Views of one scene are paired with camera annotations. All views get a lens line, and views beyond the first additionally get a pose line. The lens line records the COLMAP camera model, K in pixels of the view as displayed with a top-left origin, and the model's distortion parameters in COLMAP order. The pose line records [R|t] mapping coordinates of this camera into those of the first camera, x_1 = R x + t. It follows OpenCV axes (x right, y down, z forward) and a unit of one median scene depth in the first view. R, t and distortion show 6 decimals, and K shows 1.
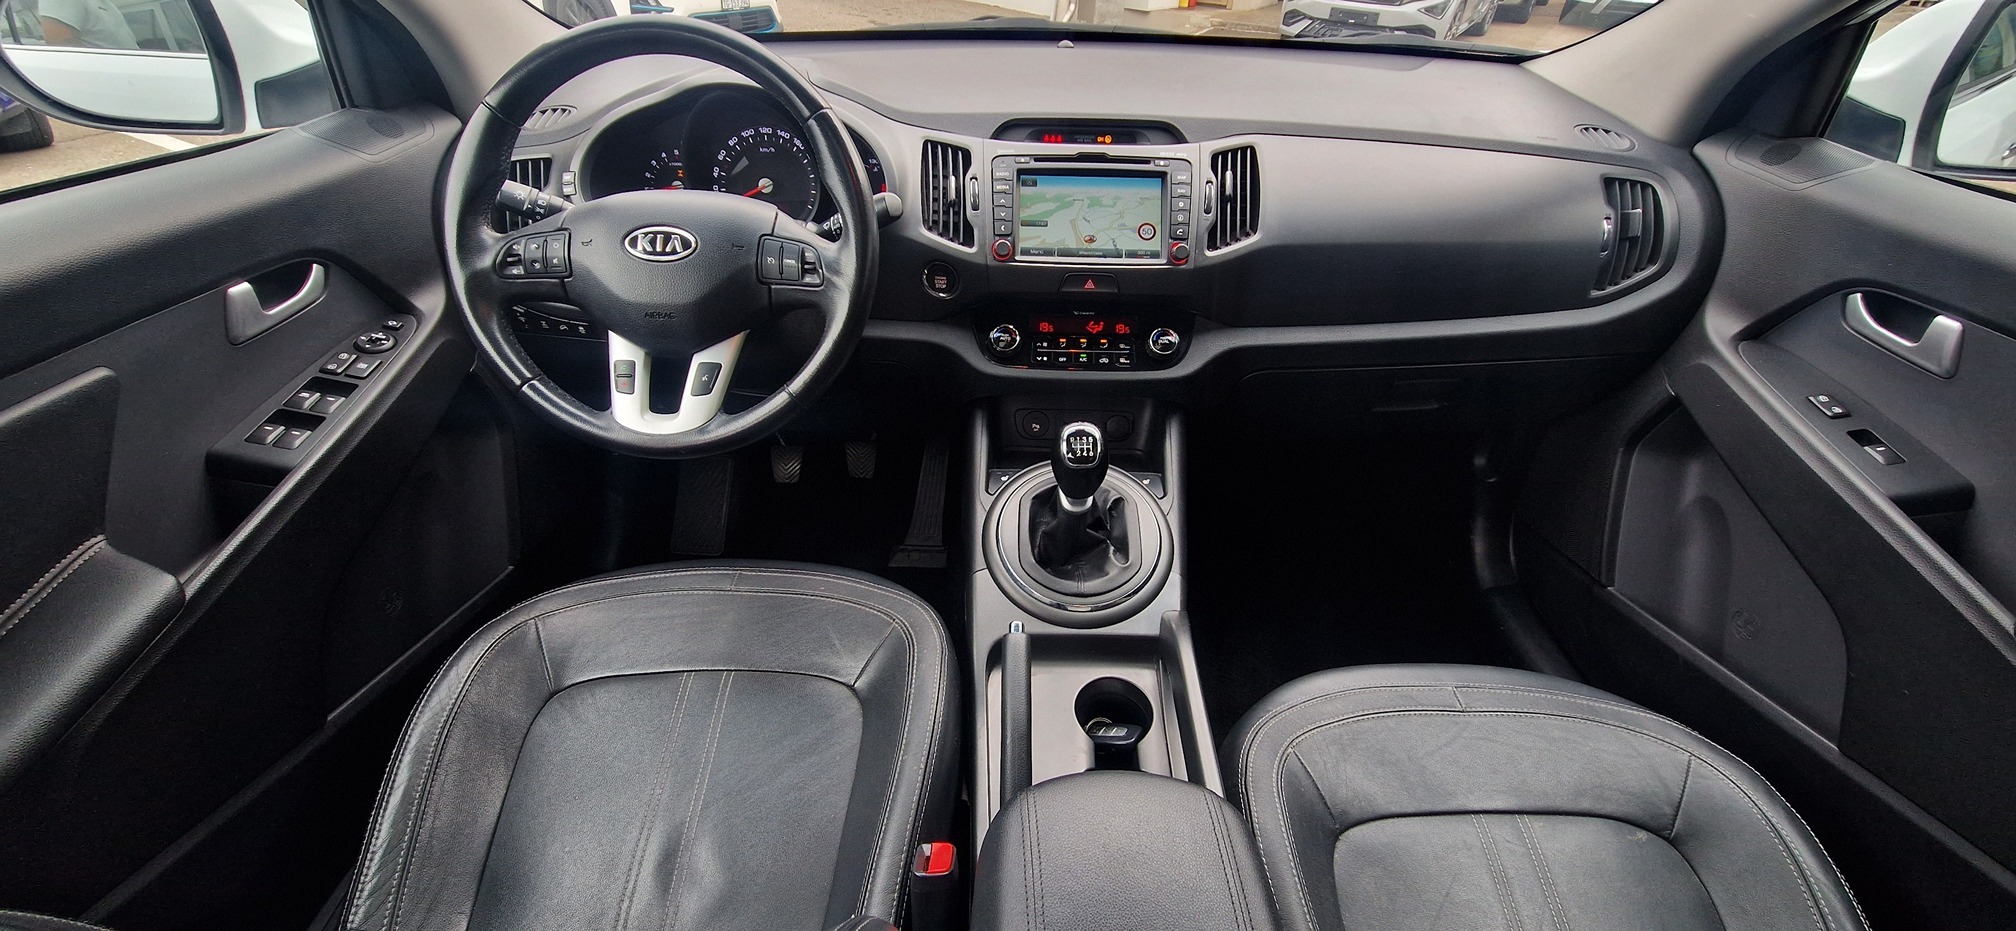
lens RADIAL K [[876.7, 0, 1008.0], [0, 876.7, 465.5], [0, 0, 1]] dist [-0.000607, -0.000017]
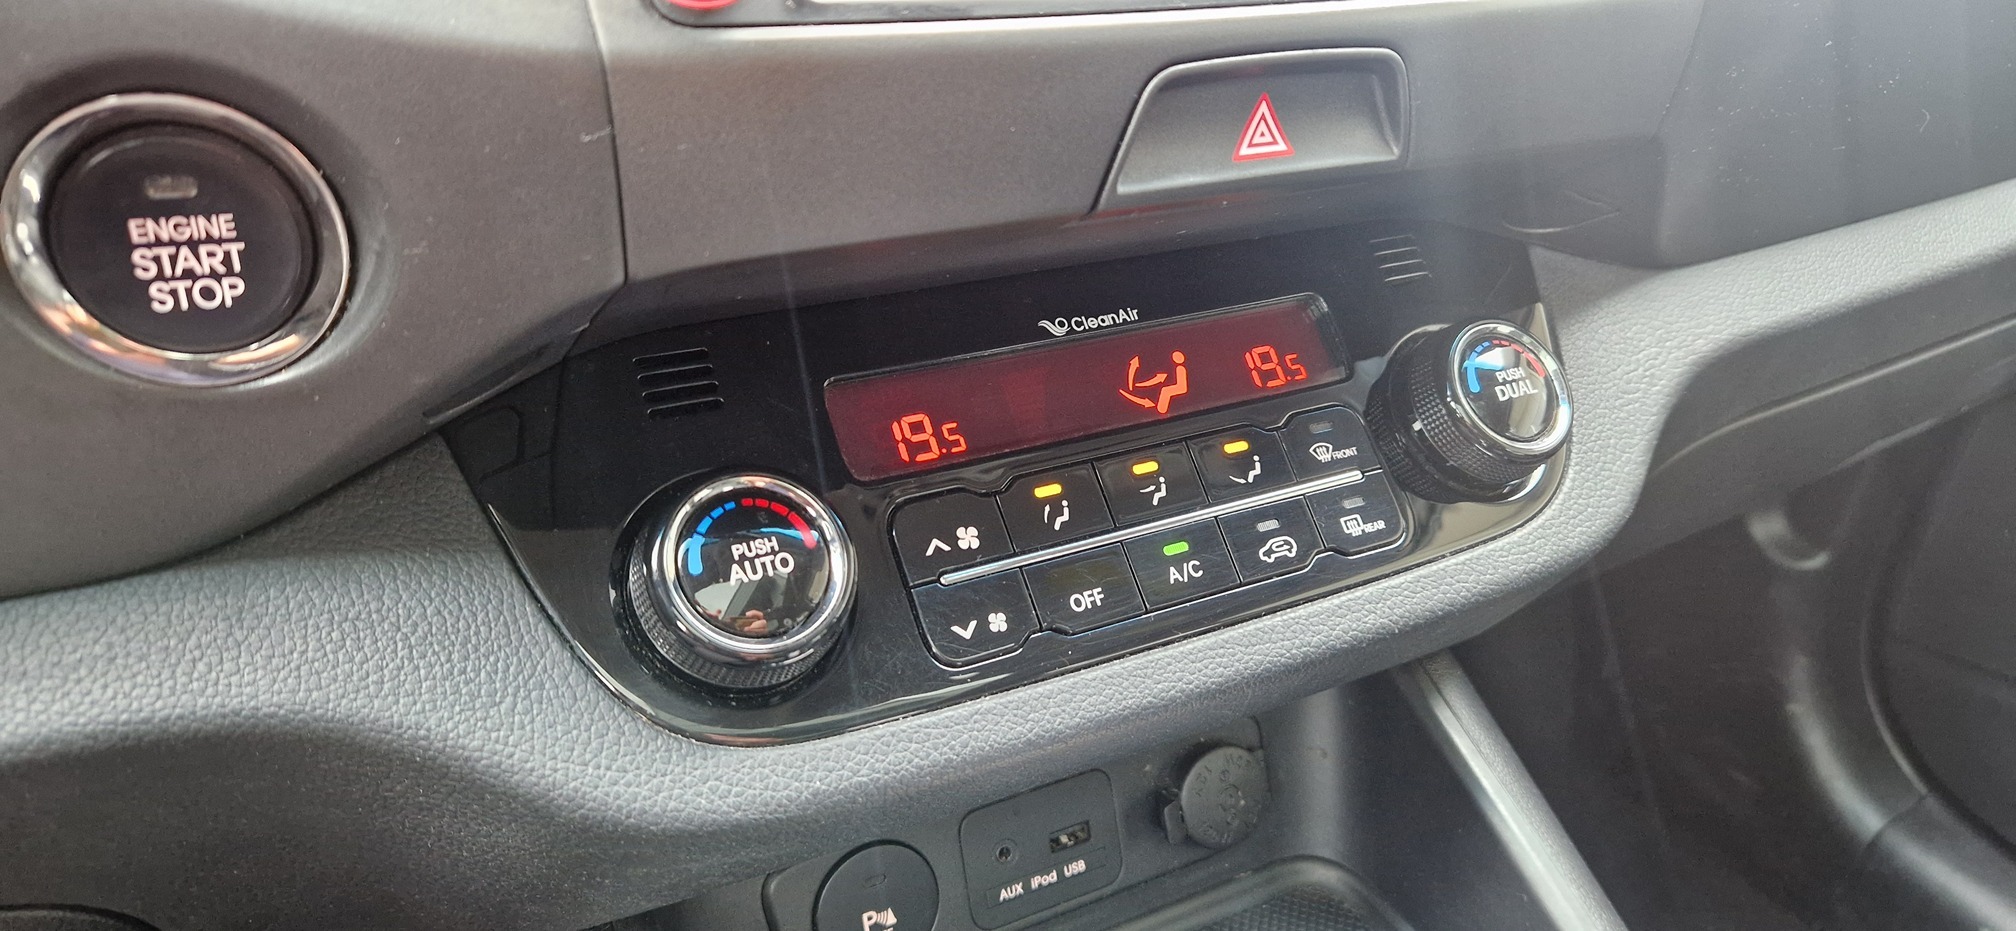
lens RADIAL K [[1383.7, 0, 1003.4], [0, 1383.7, 441.4], [0, 0, 1]] dist [0.058870, -0.059823]
pose [[0.868957, -0.201227, 0.452130, -0.072881], [0.234076, 0.972065, -0.017245, -0.158041], [-0.436030, 0.120818, 0.891785, 0.796087]]
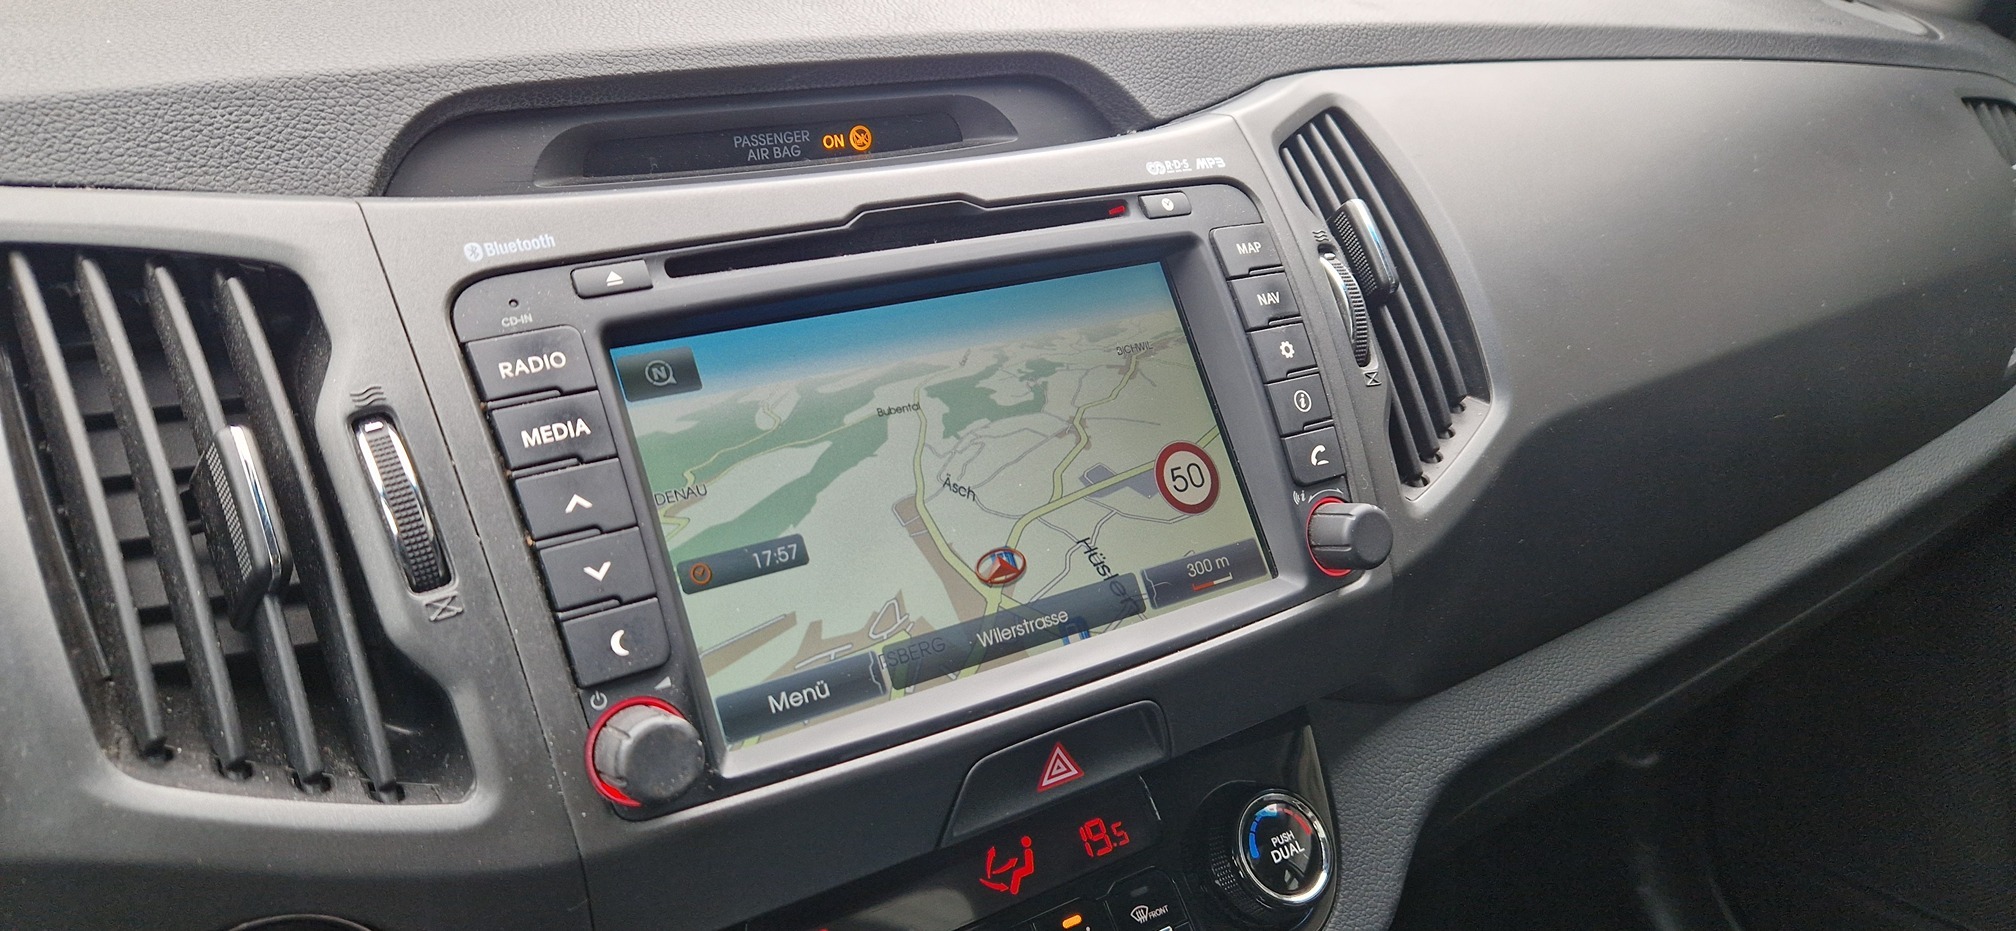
lens RADIAL K [[1371.4, 0, 1002.4], [0, 1371.4, 435.3], [0, 0, 1]] dist [0.073864, -0.070436]
pose [[0.840633, -0.213503, 0.497748, -0.073188], [0.278673, 0.958542, -0.059487, -0.268222], [-0.464412, 0.188716, 0.865279, 0.685751]]
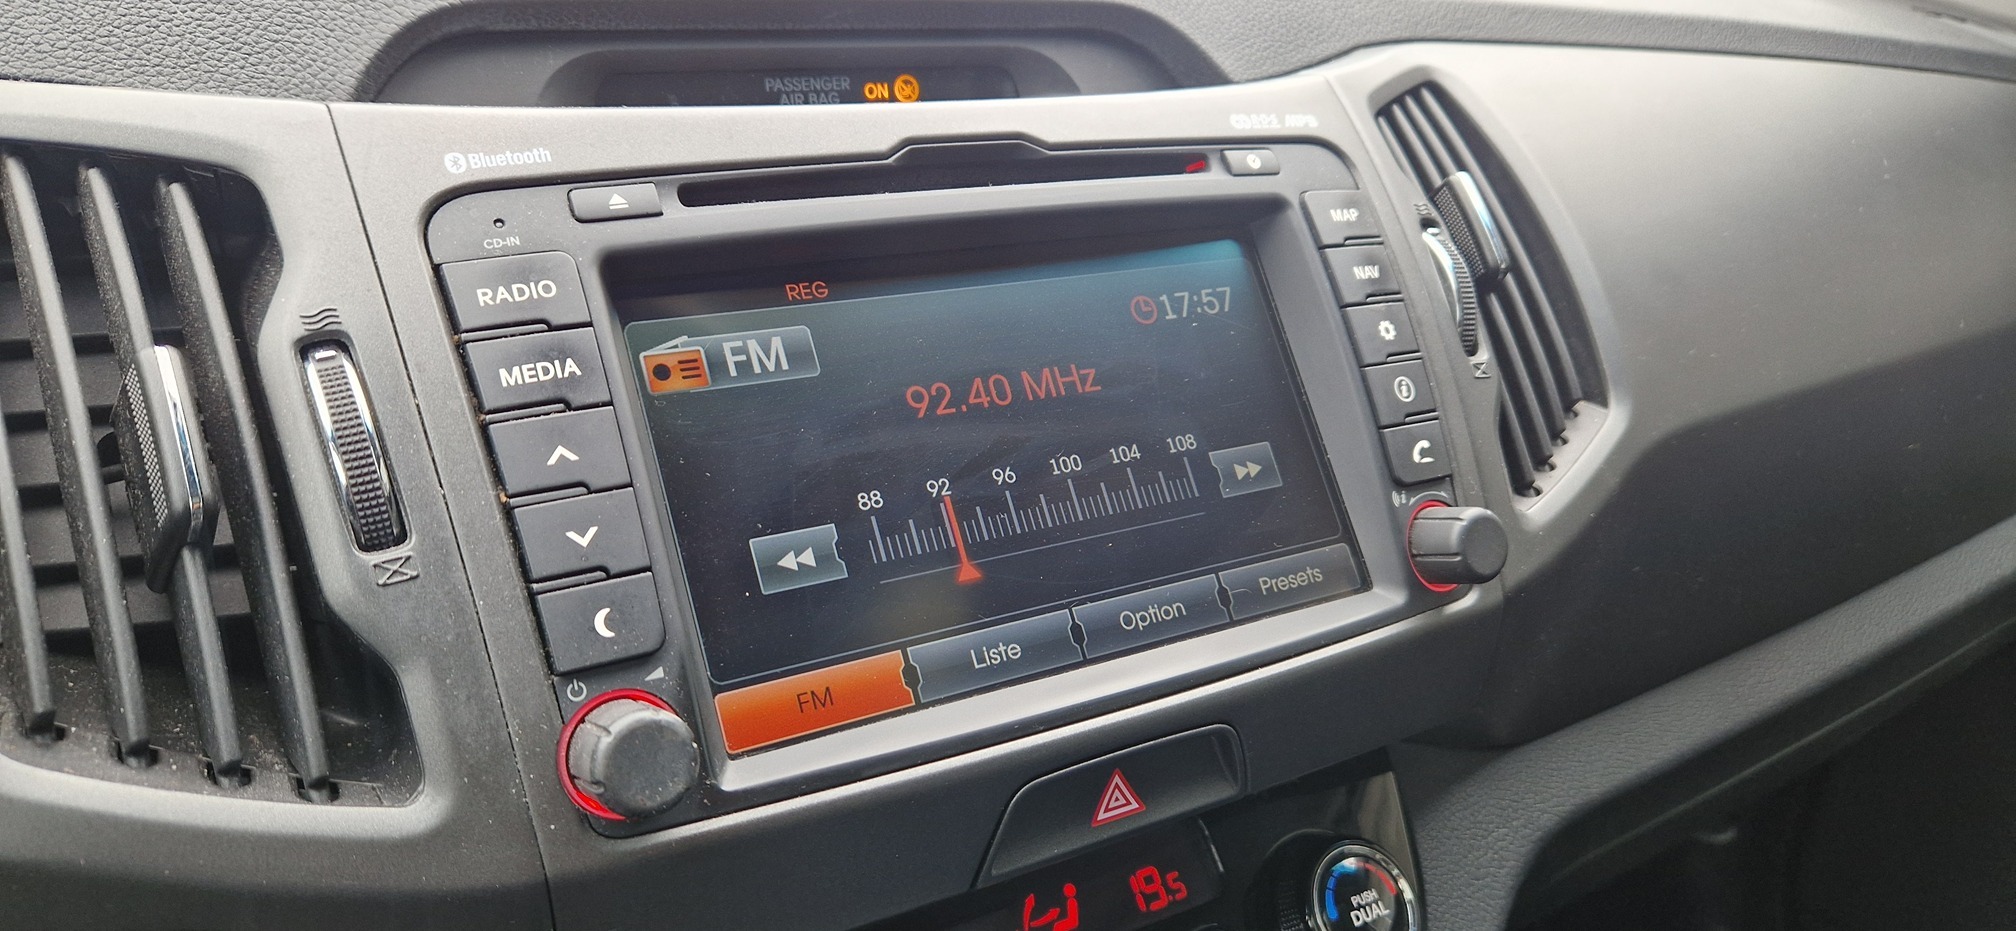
lens RADIAL K [[1383.7, 0, 1003.4], [0, 1383.7, 441.4], [0, 0, 1]] dist [0.058870, -0.059823]
pose [[0.856026, -0.170060, 0.488159, -0.059632], [0.248120, 0.963616, -0.099404, -0.255113], [-0.453493, 0.206214, 0.867076, 0.731923]]
